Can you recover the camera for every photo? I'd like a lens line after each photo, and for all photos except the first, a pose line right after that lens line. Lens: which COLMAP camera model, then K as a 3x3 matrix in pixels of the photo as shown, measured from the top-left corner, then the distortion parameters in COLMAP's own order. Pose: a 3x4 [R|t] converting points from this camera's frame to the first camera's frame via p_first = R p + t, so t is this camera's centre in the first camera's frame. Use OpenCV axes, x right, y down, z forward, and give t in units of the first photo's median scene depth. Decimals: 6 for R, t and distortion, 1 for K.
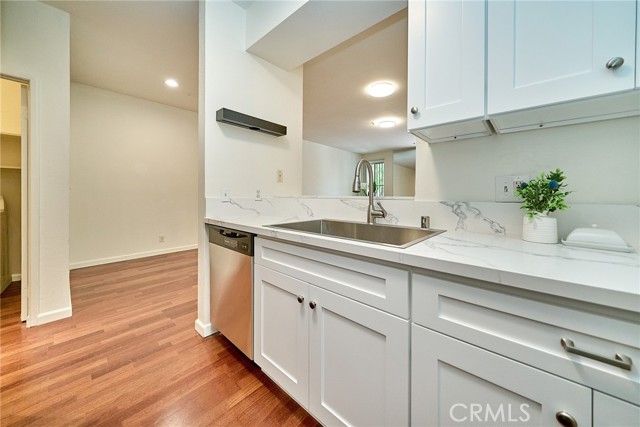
lens RADIAL K [[223.4, 0, 328.8], [0, 223.4, 197.3], [0, 0, 1]] dist [-0.002606, -0.000842]
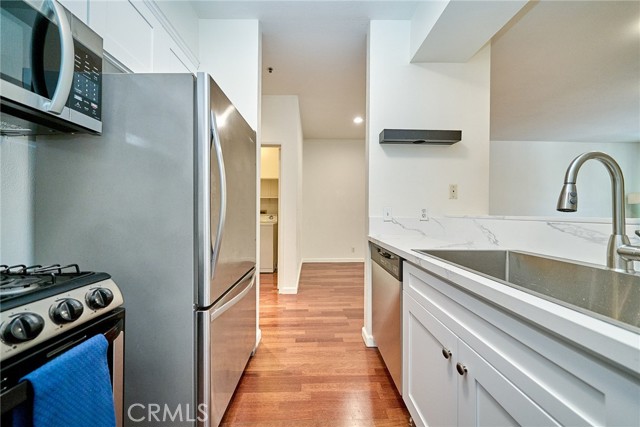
lens RADIAL K [[223.4, 0, 321.9], [0, 223.4, 212.2], [0, 0, 1]] dist [-0.002606, -0.000842]
pose [[0.671473, -0.002240, -0.741026, 0.093928], [-0.009087, 0.999895, -0.011256, -0.006161], [0.740973, 0.014292, 0.671382, 0.107379]]
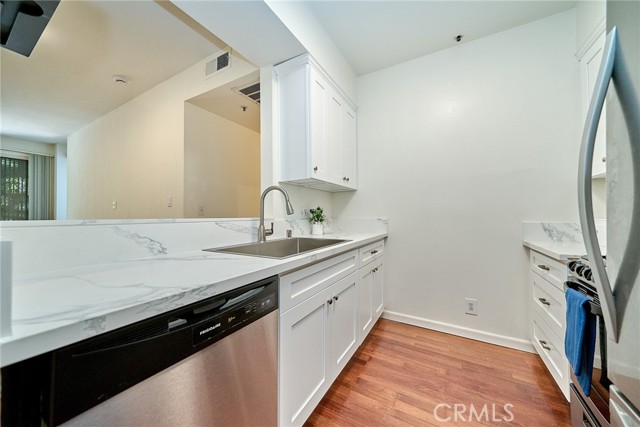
lens RADIAL K [[223.4, 0, 321.0], [0, 223.4, 212.8], [0, 0, 1]] dist [-0.002606, -0.000842]
pose [[-0.166190, 0.004426, 0.986084, -0.834126], [0.008942, 0.999956, -0.002982, -0.019889], [-0.986053, 0.008322, -0.166223, 0.779117]]
